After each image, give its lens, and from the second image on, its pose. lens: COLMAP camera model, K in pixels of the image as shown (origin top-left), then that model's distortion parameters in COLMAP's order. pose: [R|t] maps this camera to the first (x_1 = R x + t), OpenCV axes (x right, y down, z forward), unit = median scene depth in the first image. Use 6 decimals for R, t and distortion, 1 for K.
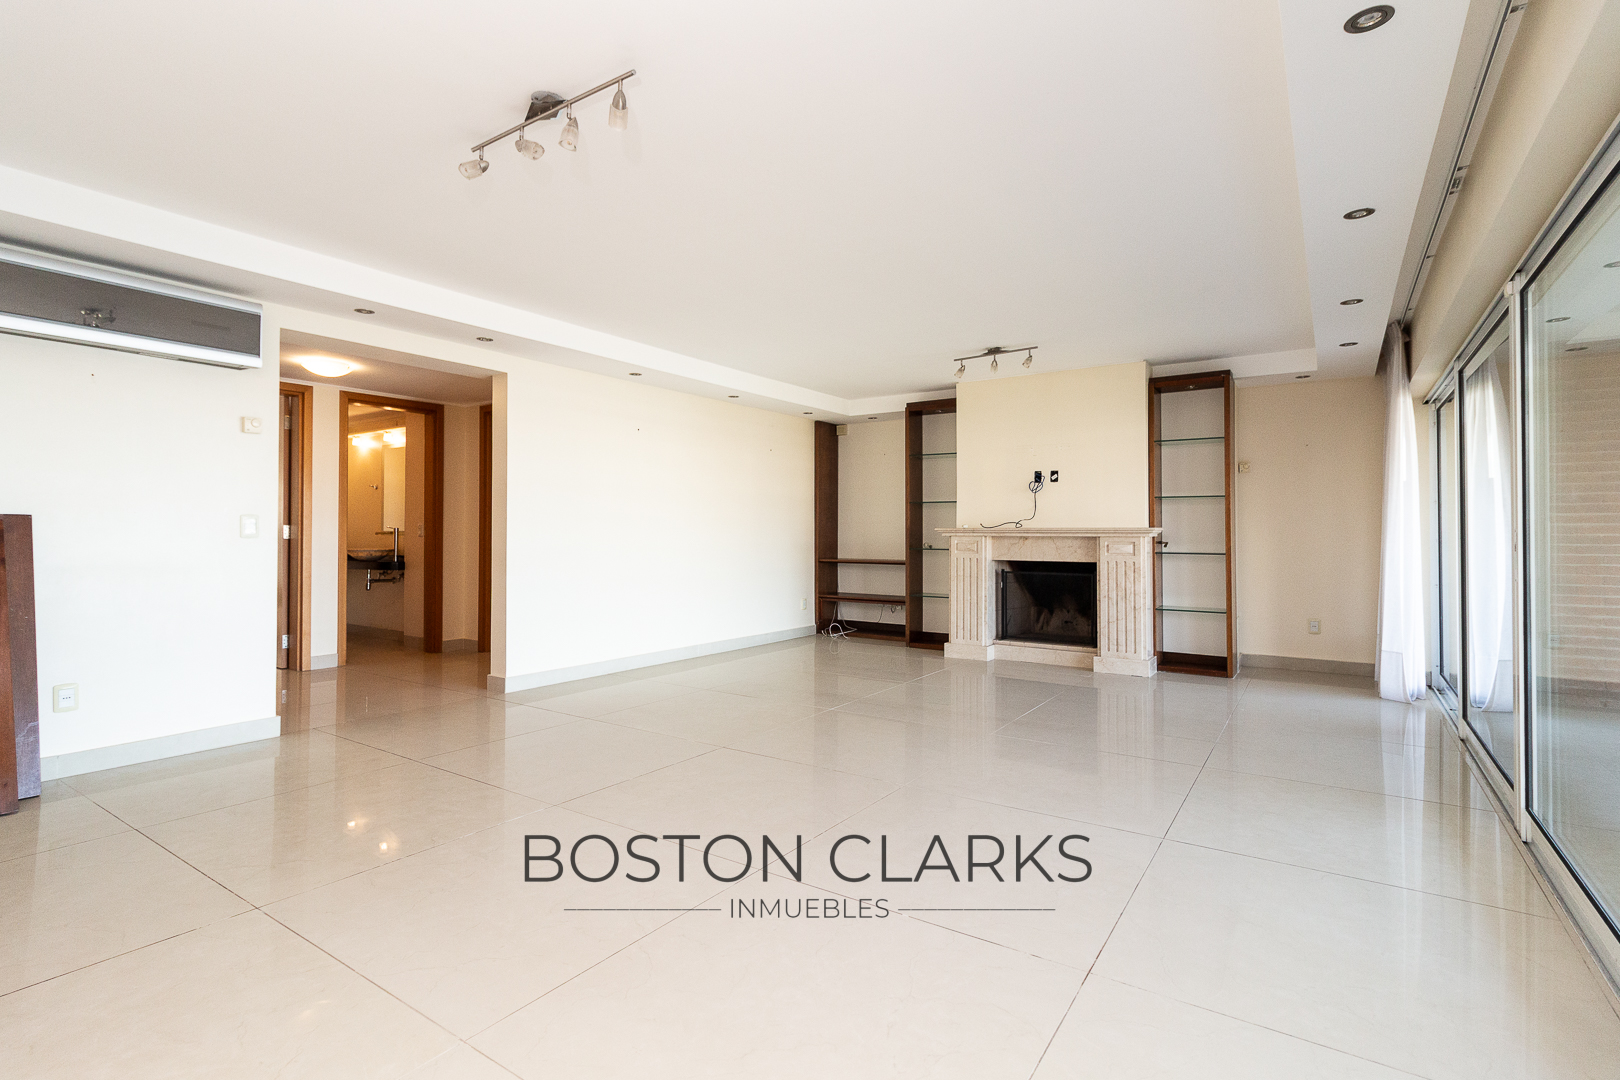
lens RADIAL K [[765.2, 0, 787.7], [0, 765.2, 529.7], [0, 0, 1]] dist [0.003059, 0.000542]
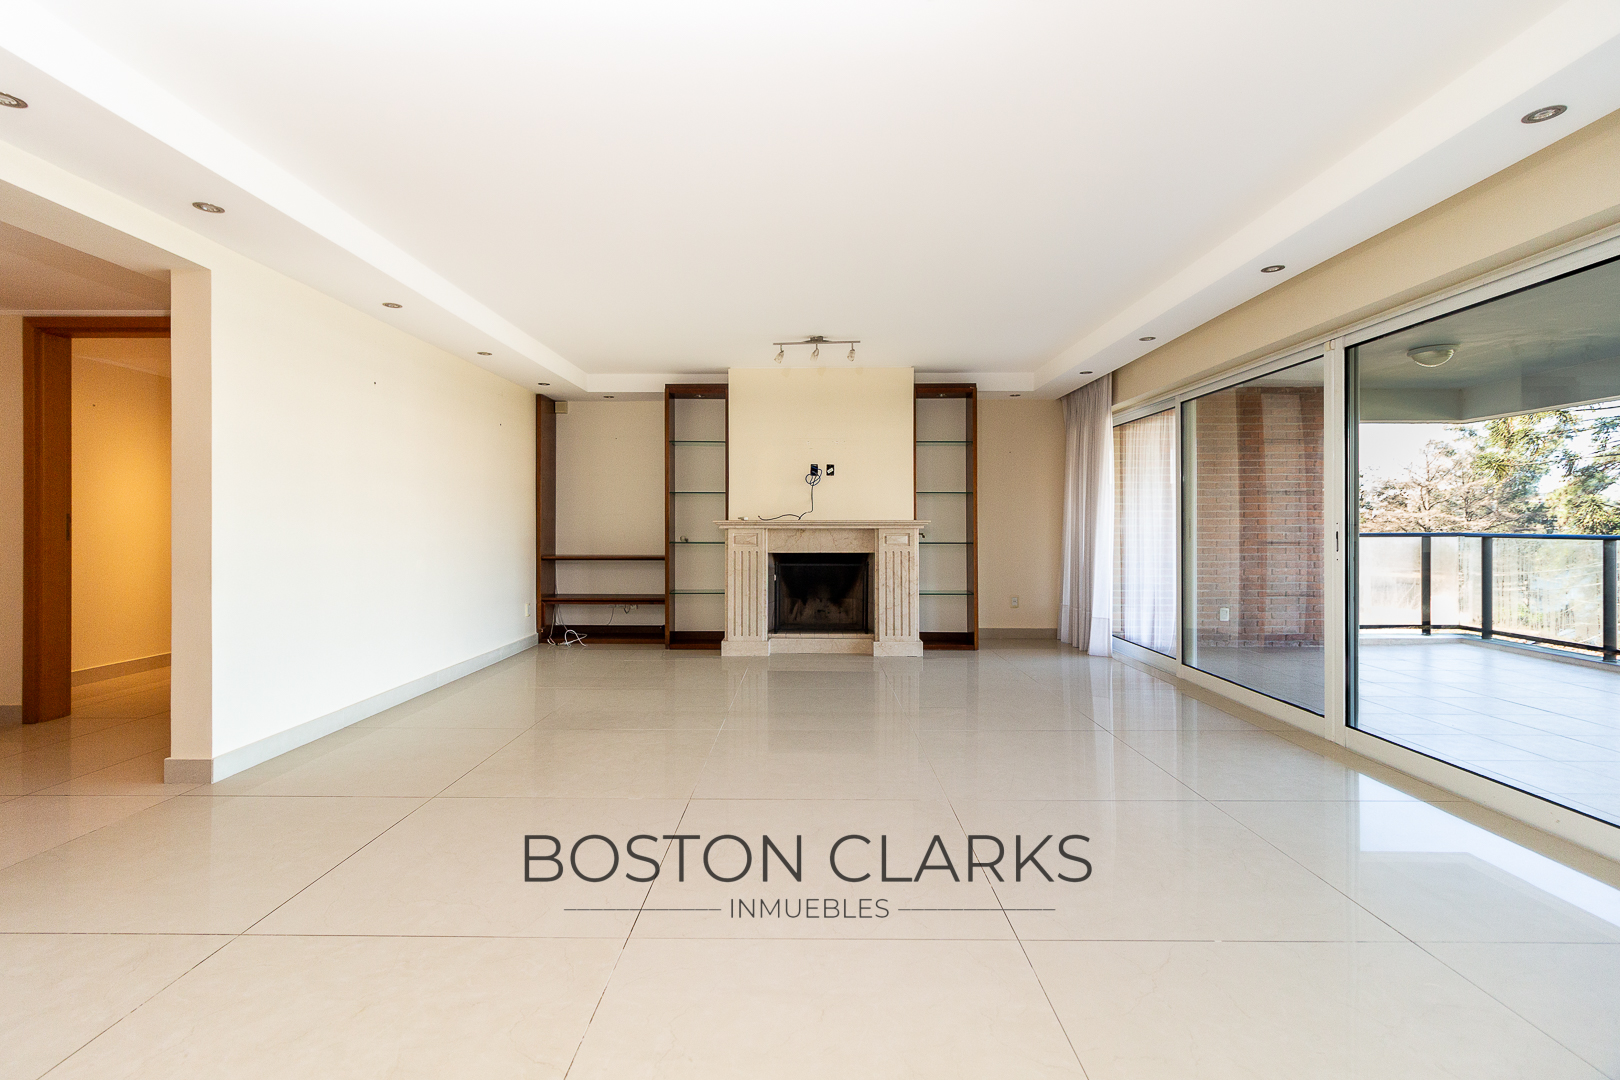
lens RADIAL K [[765.2, 0, 790.2], [0, 765.2, 526.7], [0, 0, 1]] dist [0.003059, 0.000542]
pose [[0.828731, -0.002889, 0.559640, -0.269144], [-0.000378, 0.999984, 0.005721, 0.000544], [-0.559648, -0.004953, 0.828716, 0.179159]]
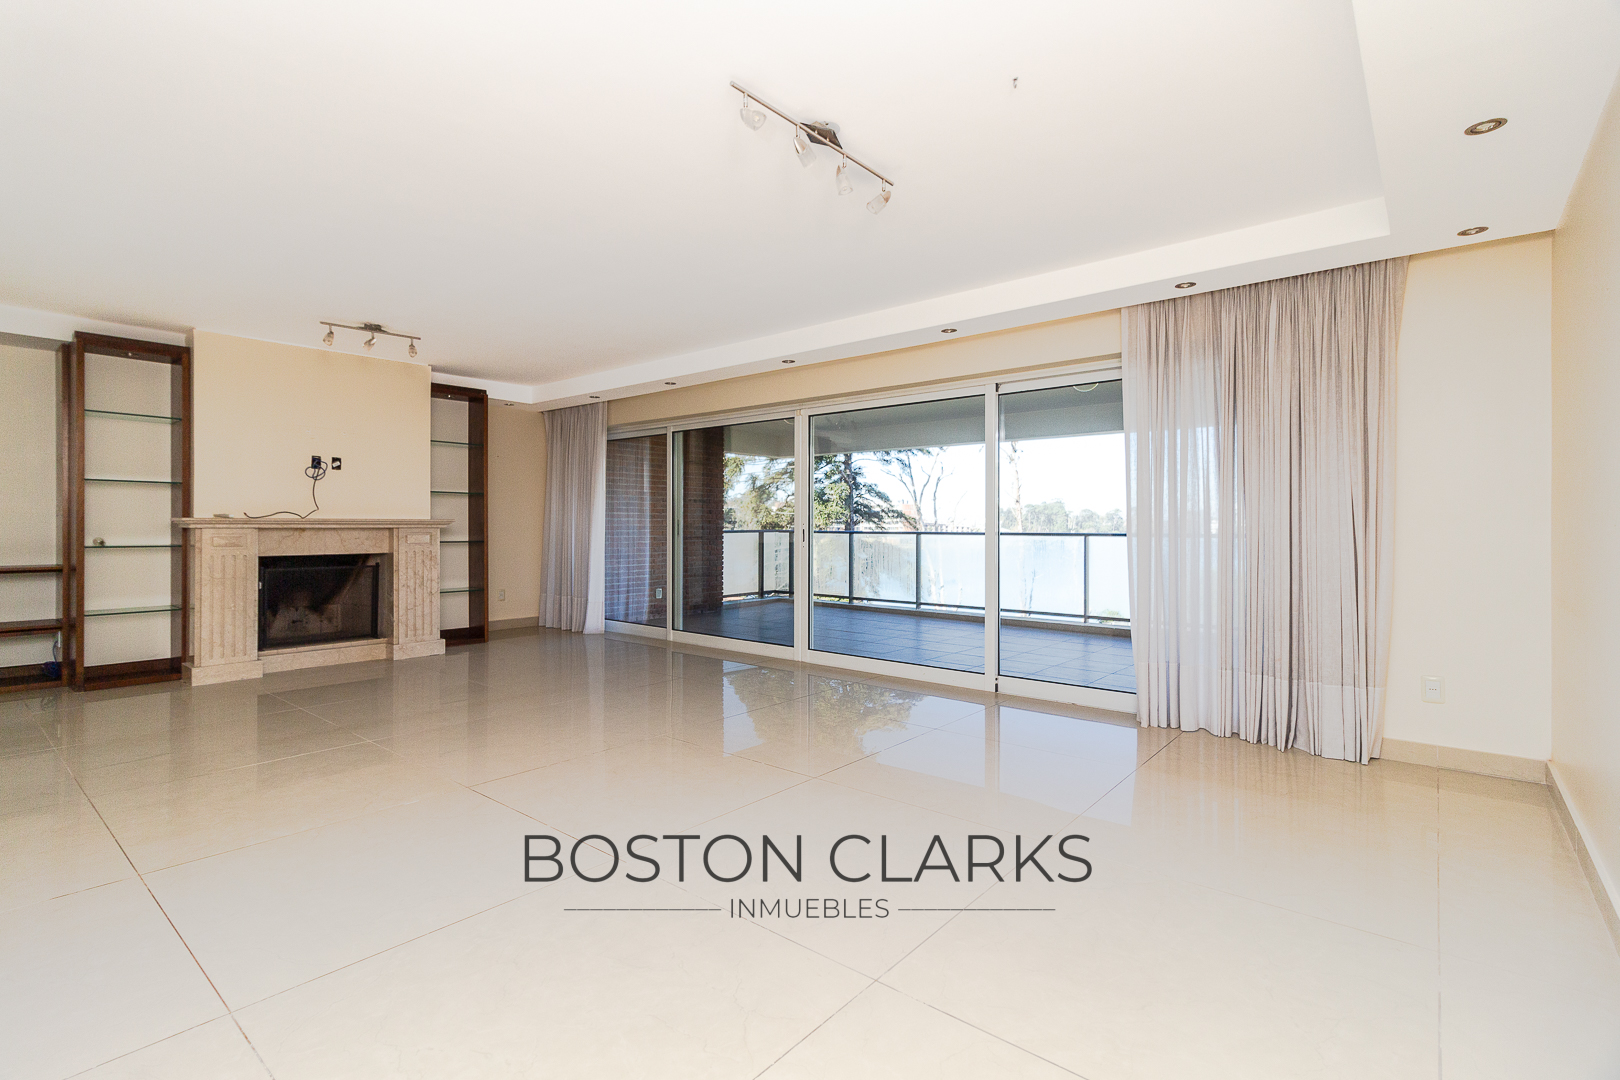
lens RADIAL K [[765.2, 0, 804.5], [0, 765.2, 528.2], [0, 0, 1]] dist [0.003059, 0.000542]
pose [[0.084502, -0.006502, 0.996402, -0.533504], [-0.006474, 0.999954, 0.007074, -0.000895], [-0.996402, -0.007049, 0.084456, 0.349935]]
